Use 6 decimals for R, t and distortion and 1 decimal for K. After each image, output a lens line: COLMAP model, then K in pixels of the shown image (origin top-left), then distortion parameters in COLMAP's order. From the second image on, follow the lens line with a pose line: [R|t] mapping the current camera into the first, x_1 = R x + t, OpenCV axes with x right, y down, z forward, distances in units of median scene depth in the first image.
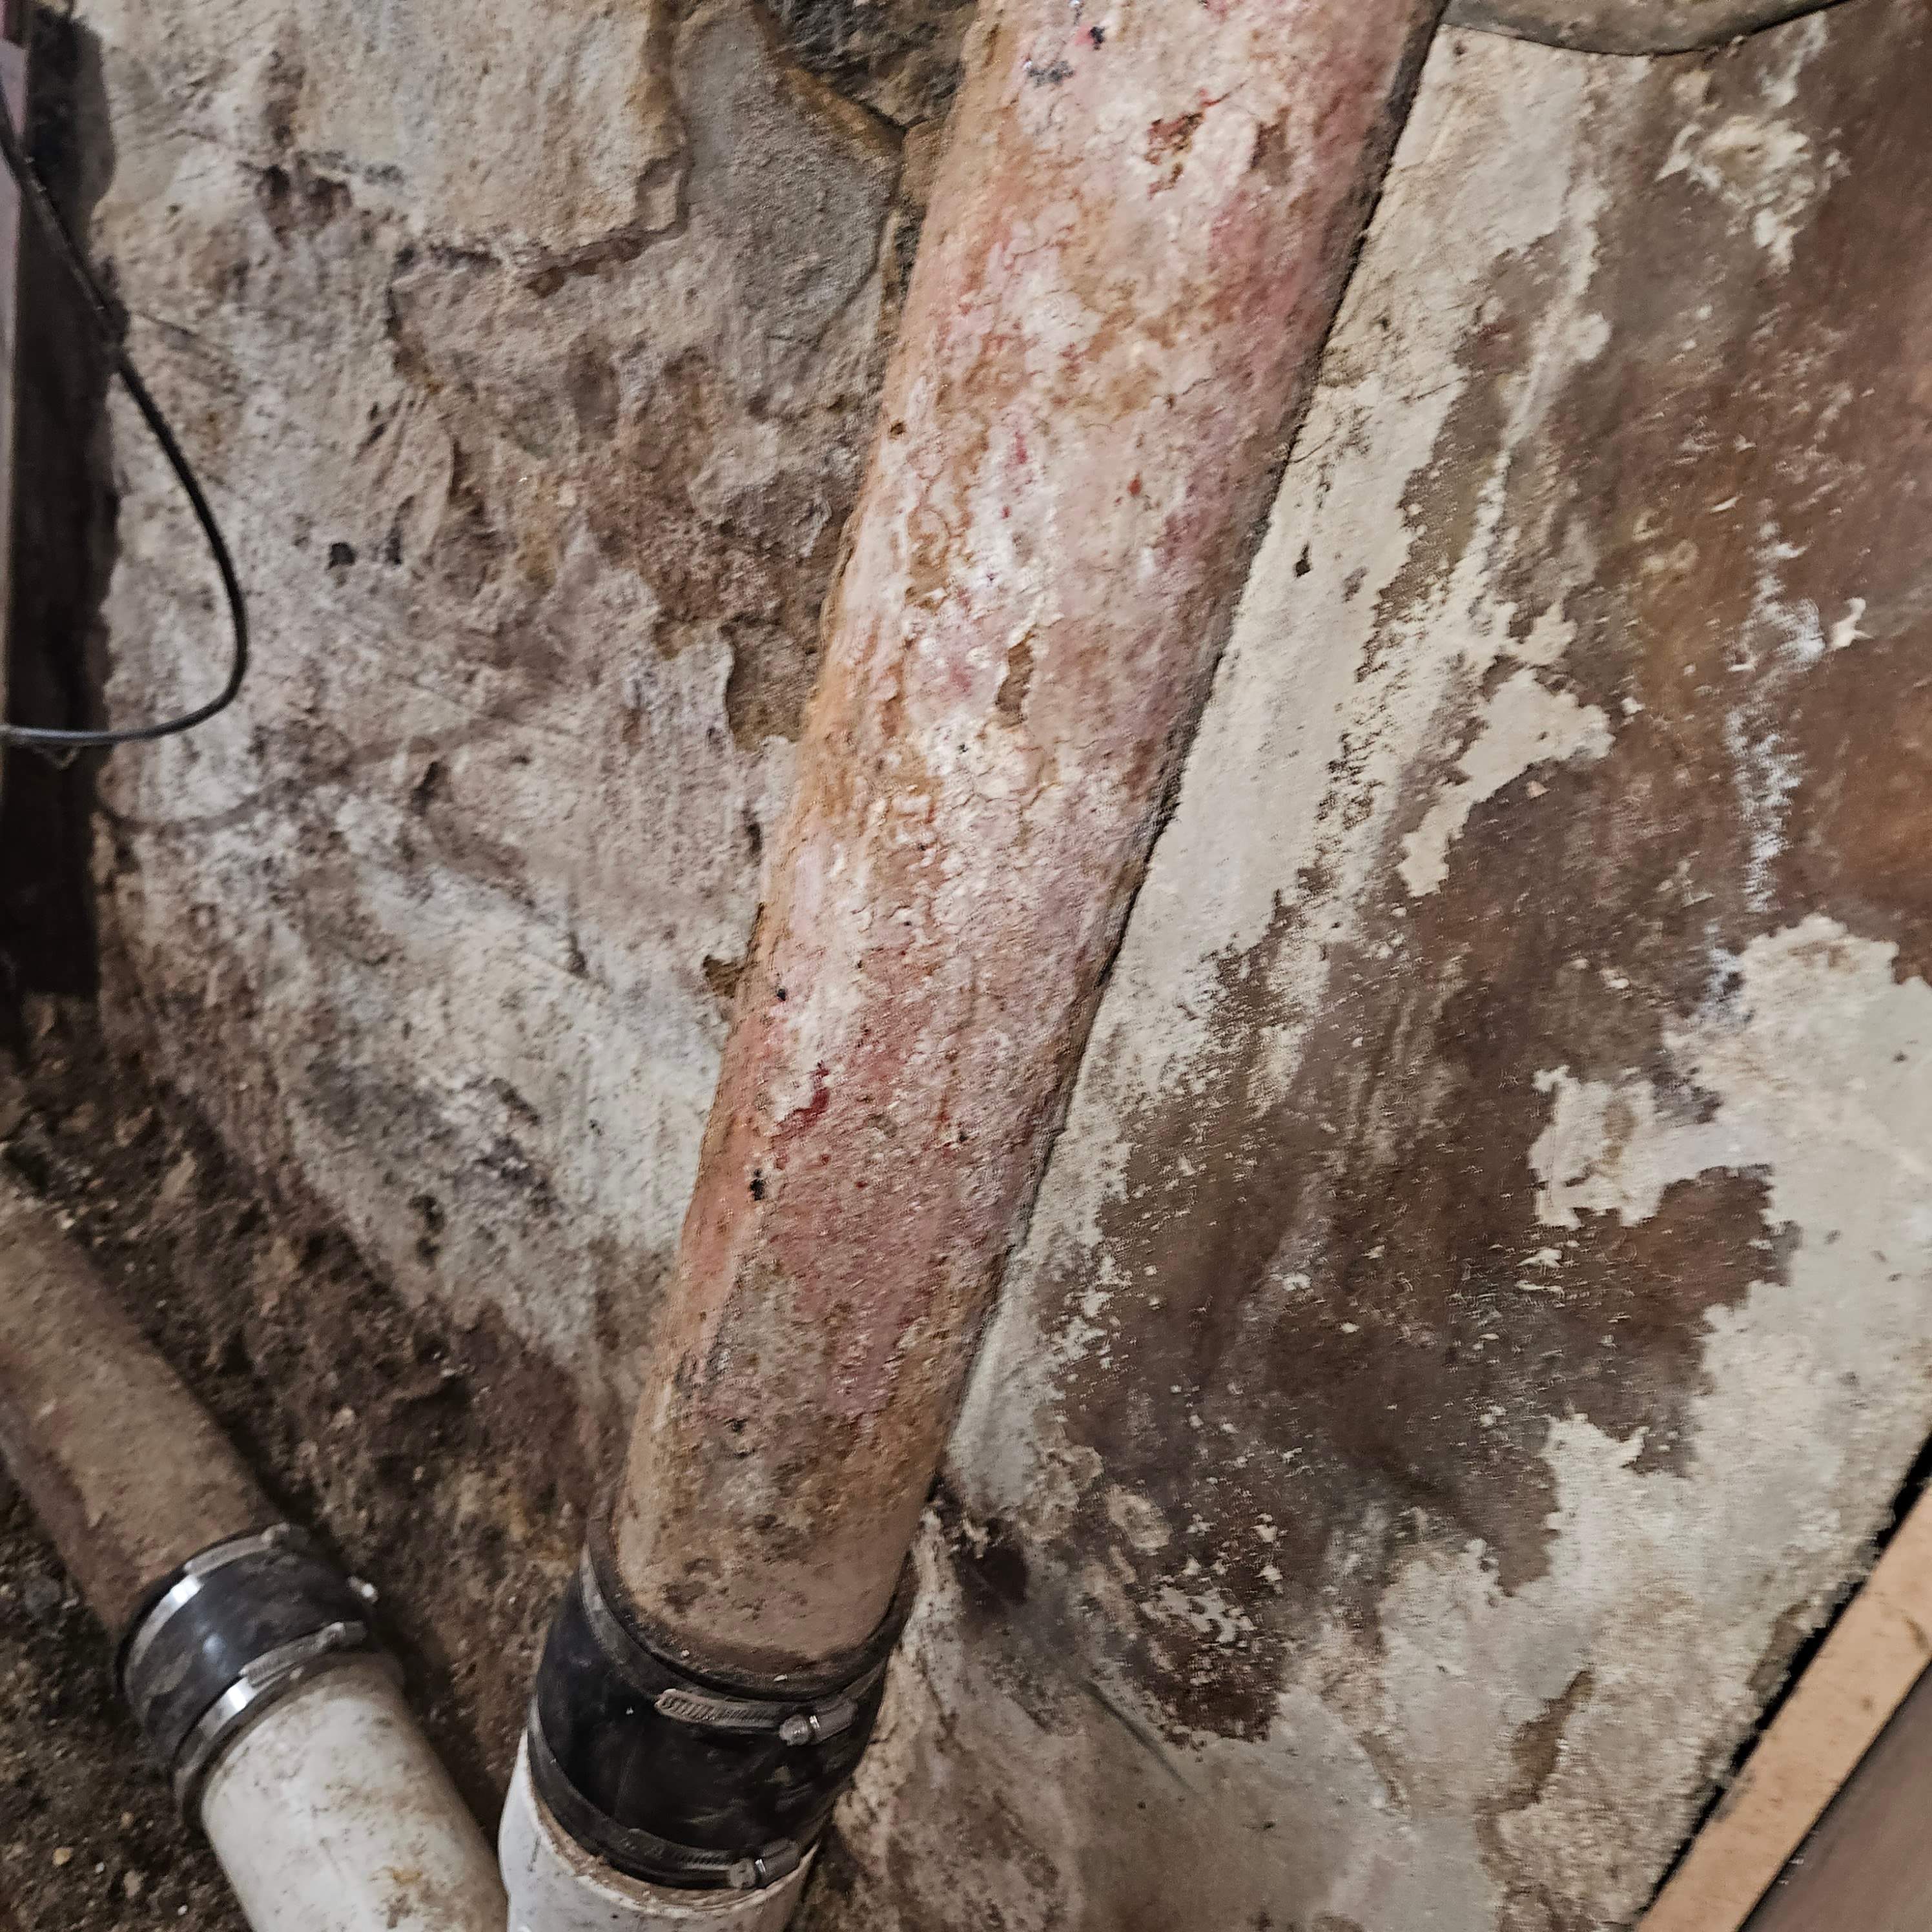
lens RADIAL K [[1731.0, 0, 915.4], [0, 1731.0, 936.5], [0, 0, 1]] dist [0.070169, -0.074106]
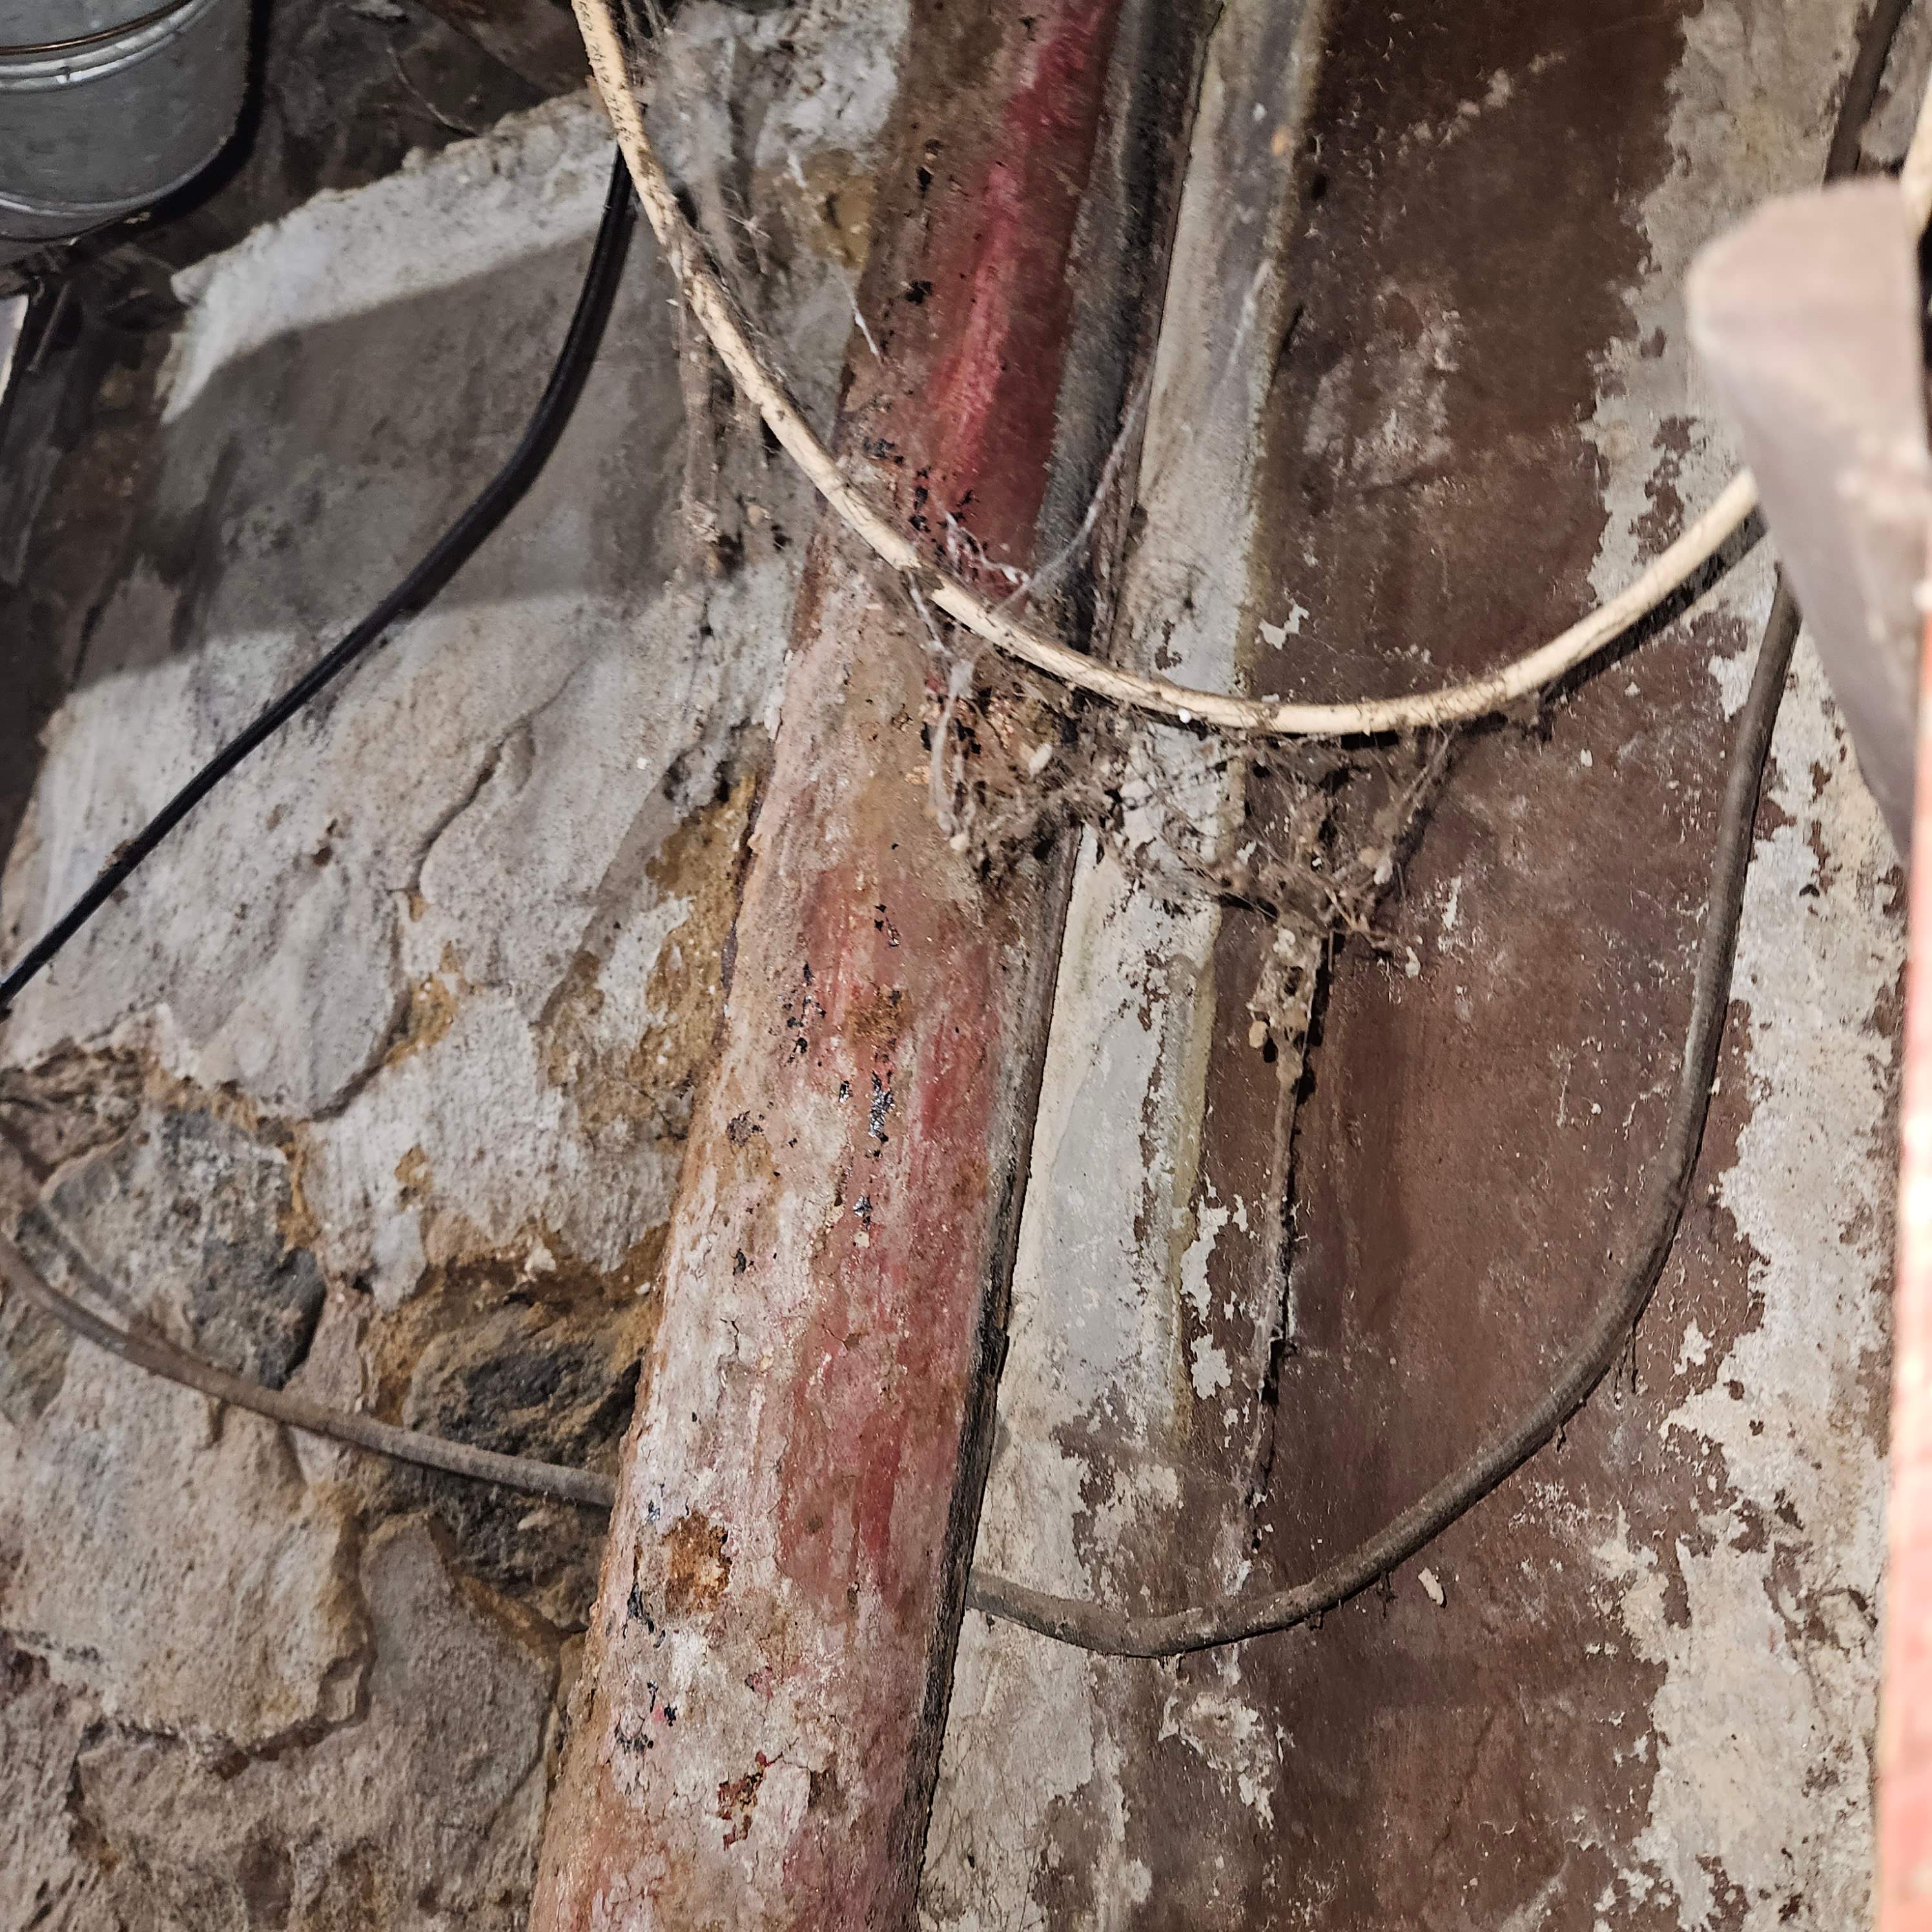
lens RADIAL K [[1733.7, 0, 929.0], [0, 1733.7, 965.2], [0, 0, 1]] dist [0.057410, -0.062017]
pose [[0.986151, -0.059779, 0.154703, 0.067365], [0.137625, 0.815490, -0.562170, -0.125987], [-0.092553, 0.575675, 0.812423, -0.160163]]
